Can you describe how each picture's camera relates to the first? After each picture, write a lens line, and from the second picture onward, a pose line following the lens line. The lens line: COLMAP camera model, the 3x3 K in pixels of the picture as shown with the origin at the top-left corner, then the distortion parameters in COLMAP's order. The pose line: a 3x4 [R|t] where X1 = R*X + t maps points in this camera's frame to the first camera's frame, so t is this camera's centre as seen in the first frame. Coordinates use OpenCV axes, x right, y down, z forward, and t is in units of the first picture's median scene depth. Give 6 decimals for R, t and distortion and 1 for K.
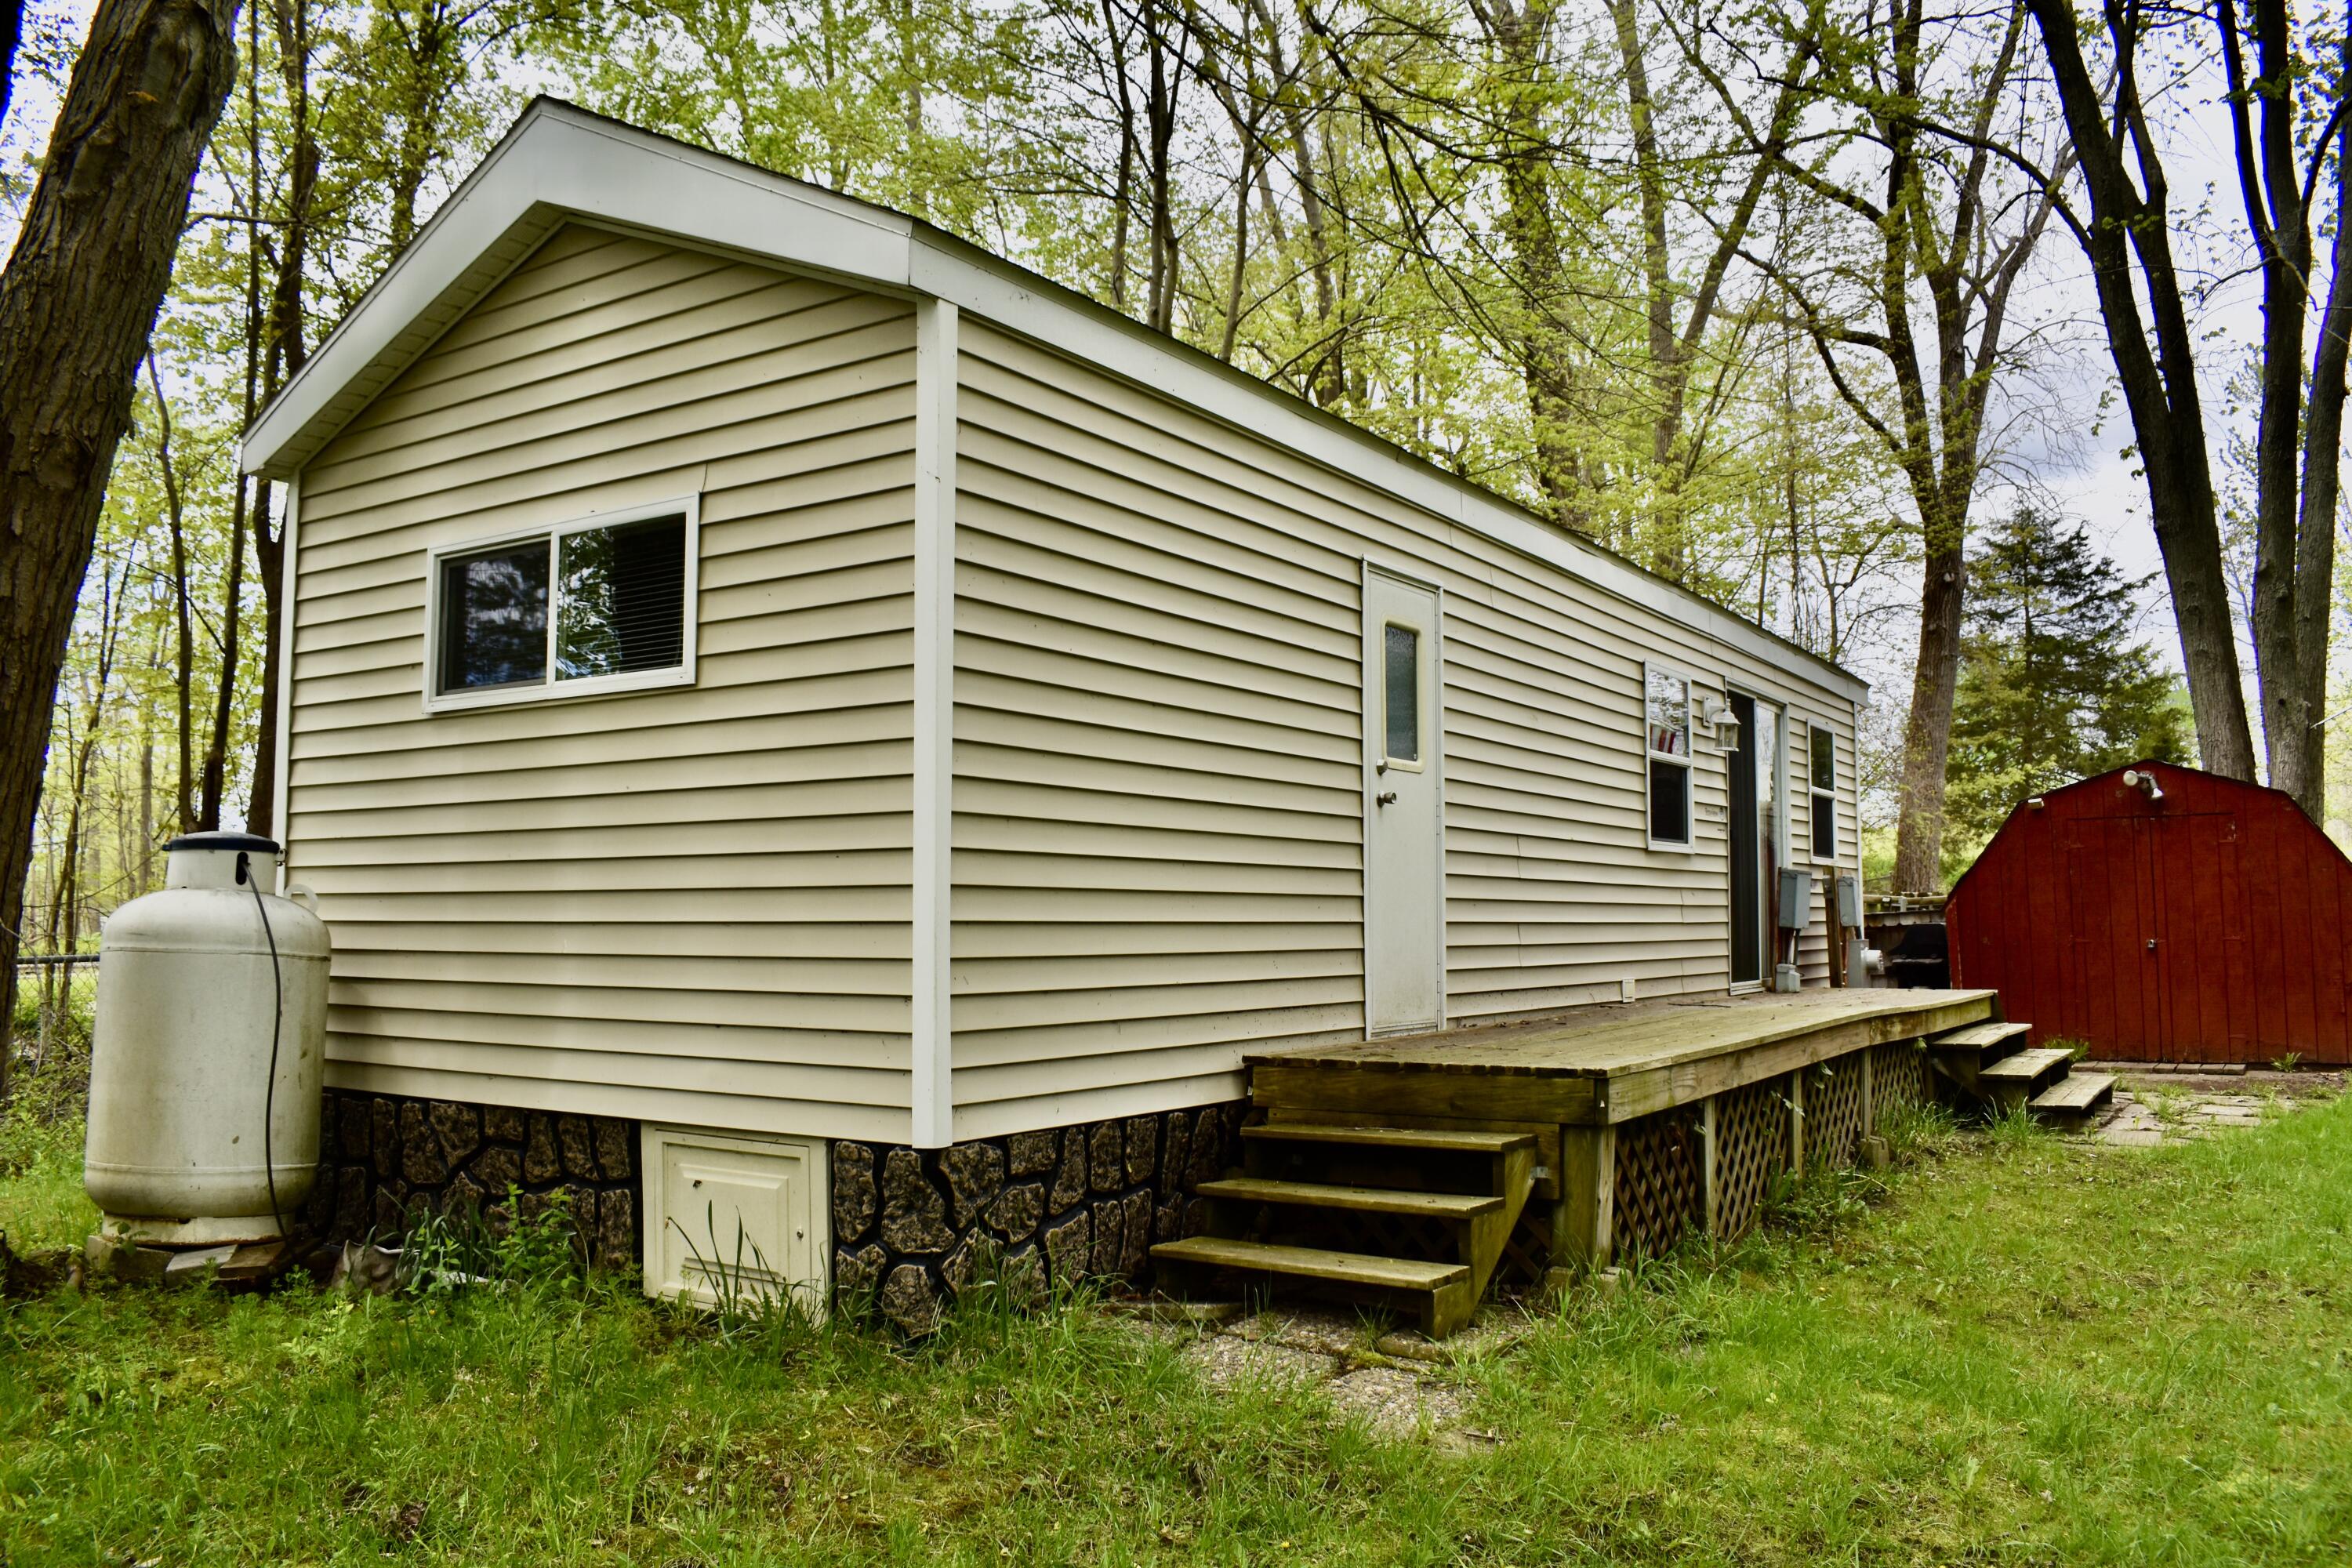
lens RADIAL K [[1826.6, 0, 1171.2], [0, 1826.6, 792.9], [0, 0, 1]] dist [-0.095924, 0.016288]
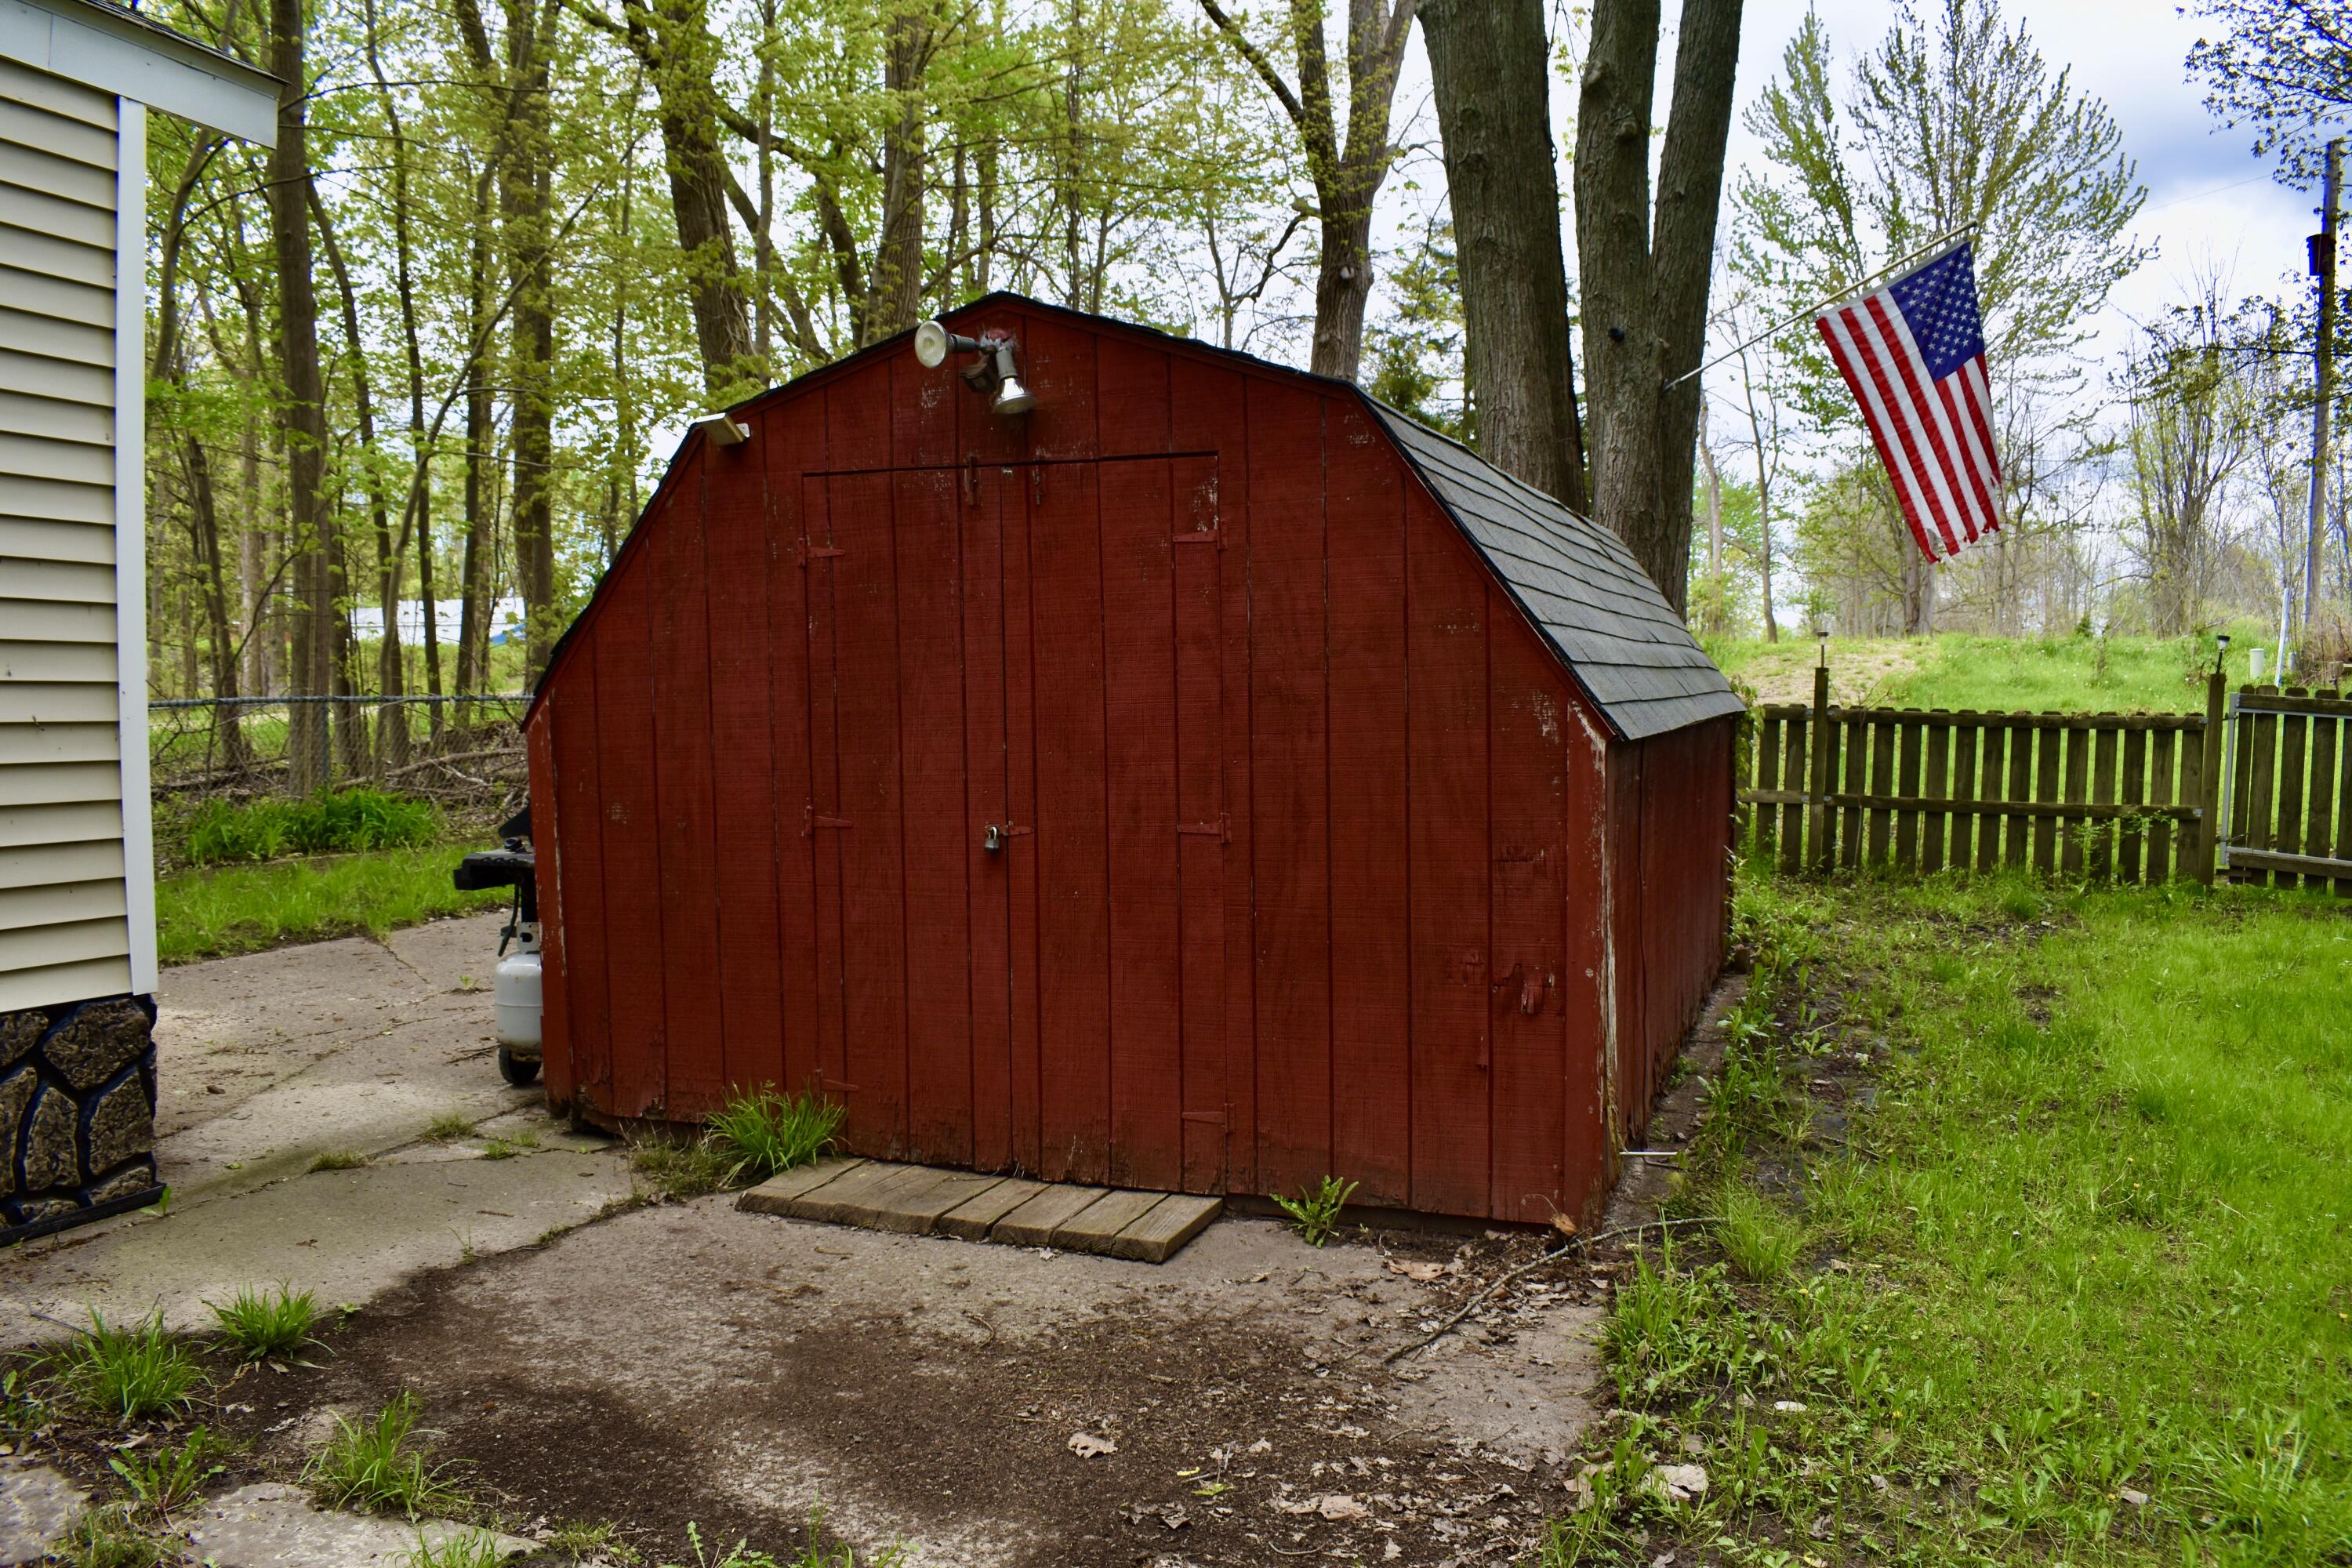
lens RADIAL K [[1826.6, 0, 1175.7], [0, 1826.6, 790.3], [0, 0, 1]] dist [-0.095924, 0.016288]
pose [[0.974553, -0.001172, 0.224154, 0.487036], [-0.025186, 0.993081, 0.114697, 0.033252], [-0.222738, -0.117424, 0.967781, 0.625324]]
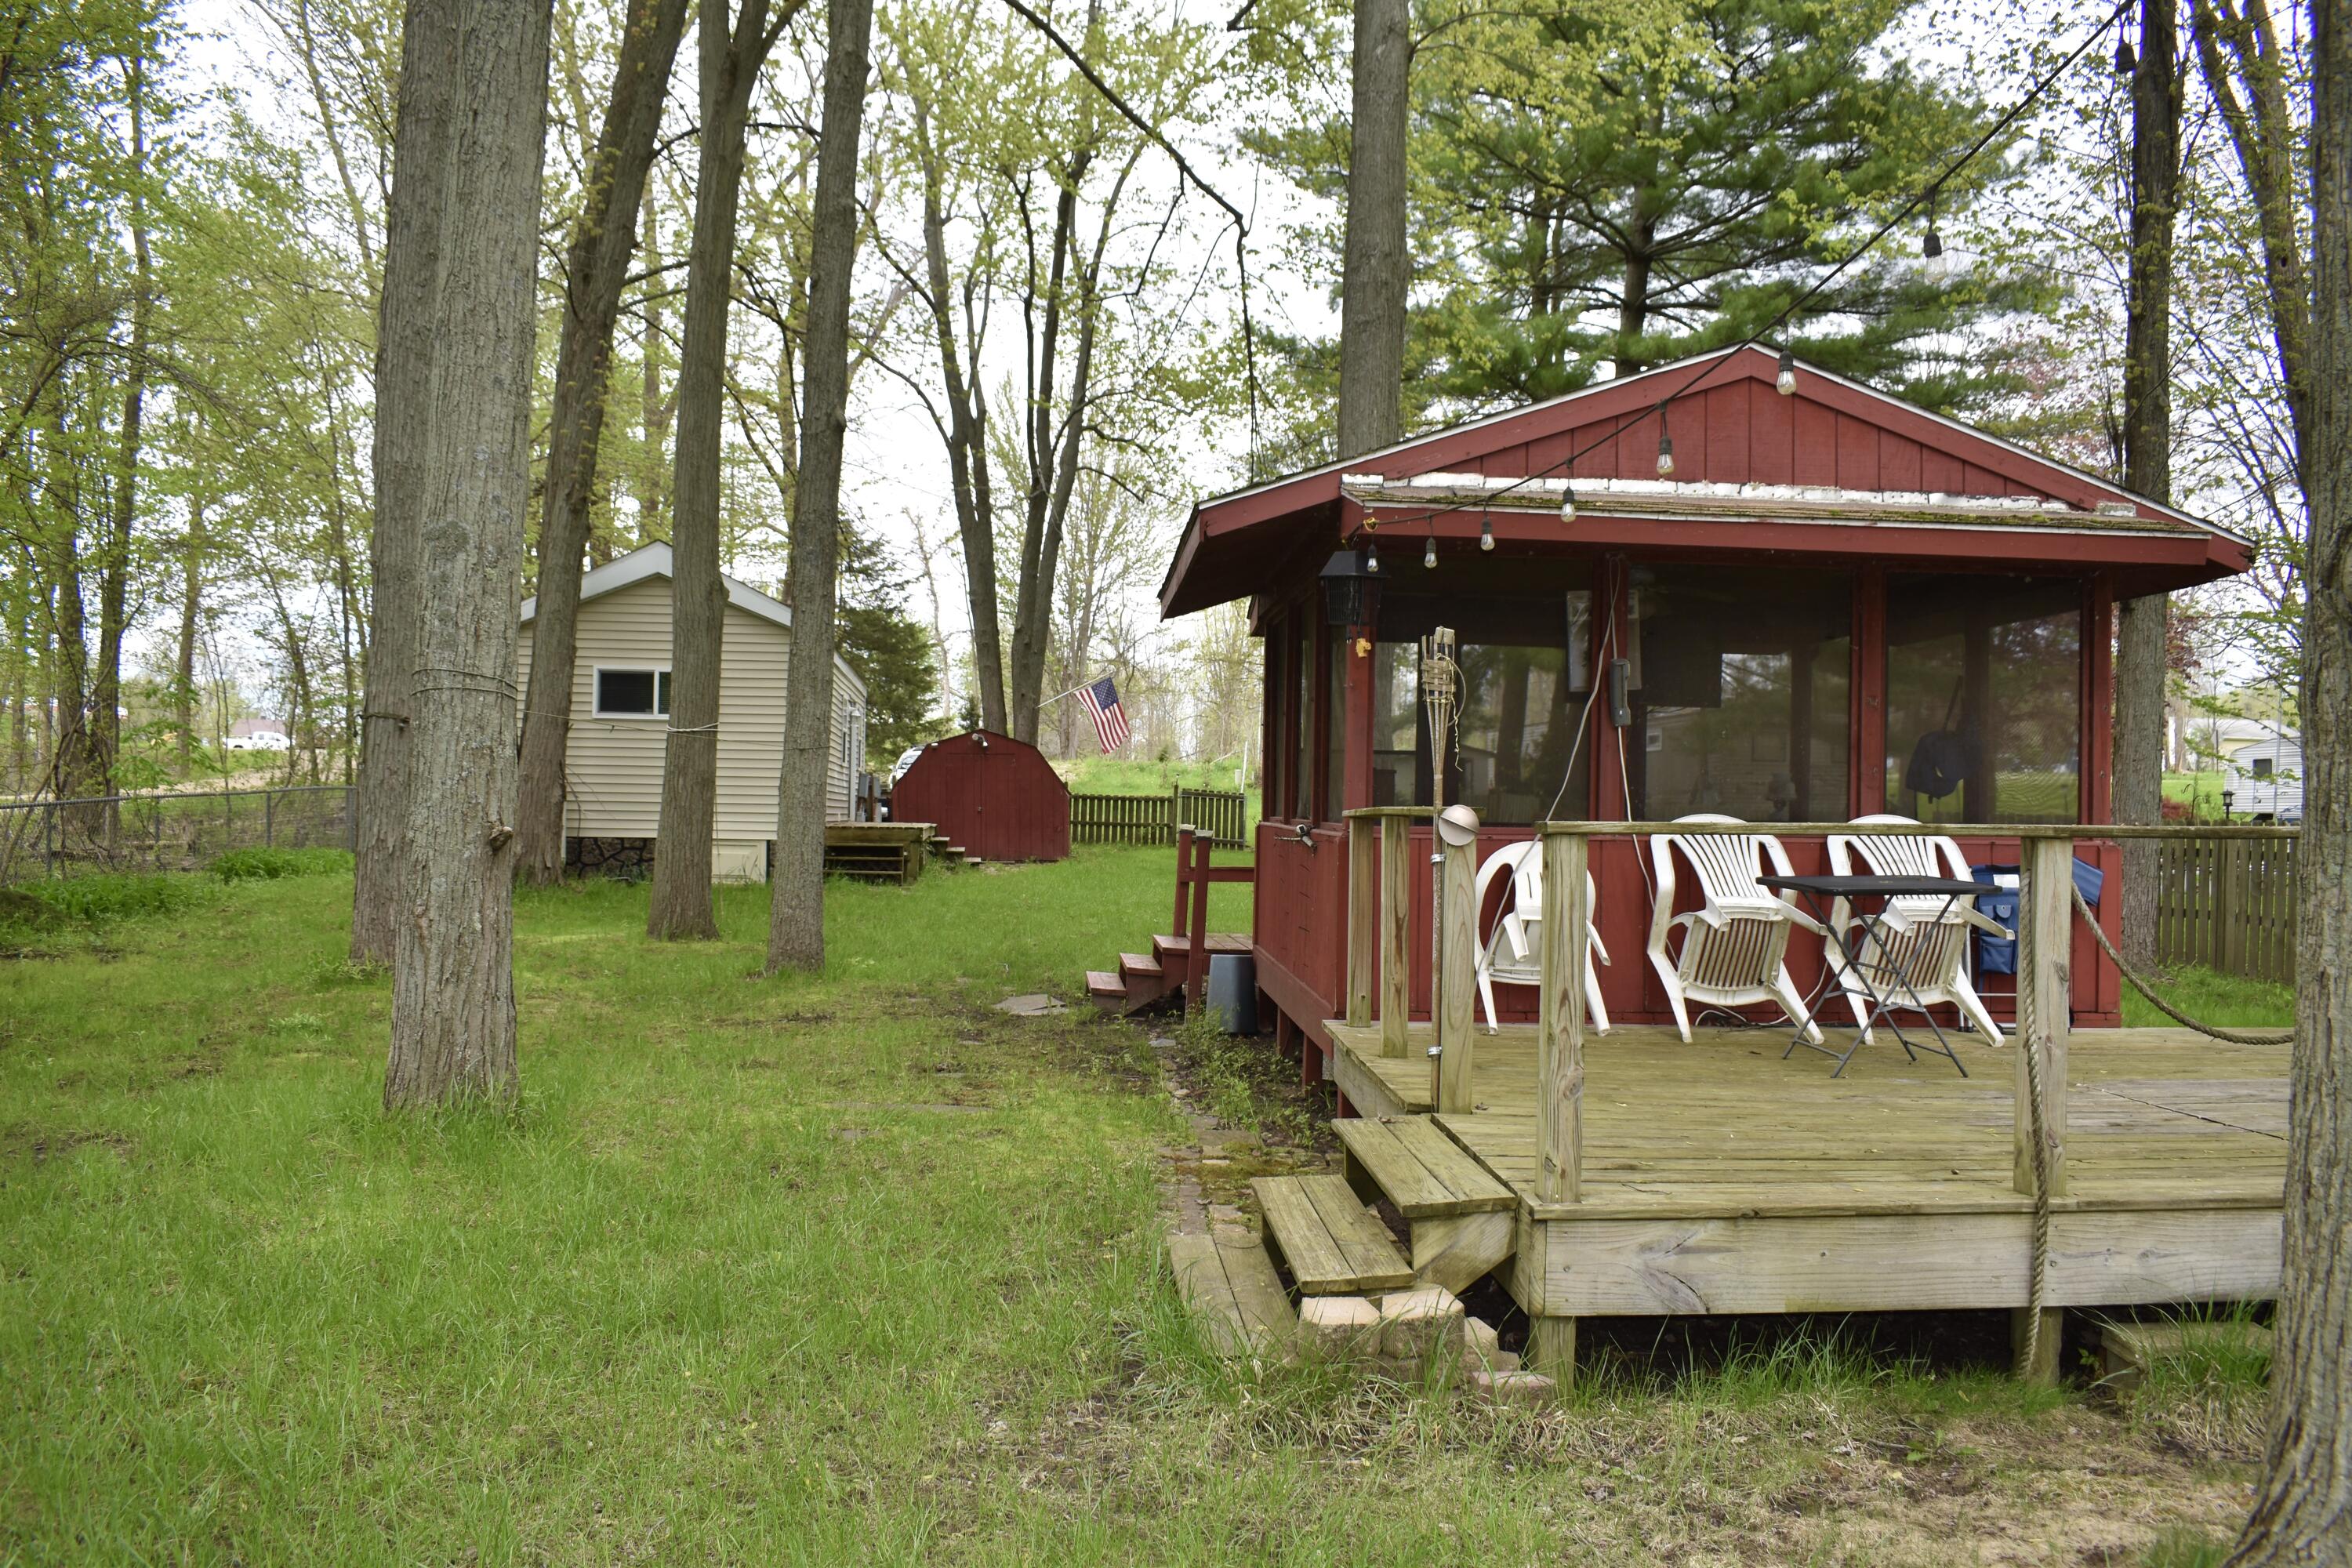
lens RADIAL K [[1826.6, 0, 1173.5], [0, 1826.6, 780.7], [0, 0, 1]] dist [-0.095924, 0.016288]
pose [[0.771981, 0.025462, 0.635136, -0.666934], [-0.062325, 0.997415, 0.035769, -0.045698], [-0.632583, -0.067198, 0.771572, -0.865598]]
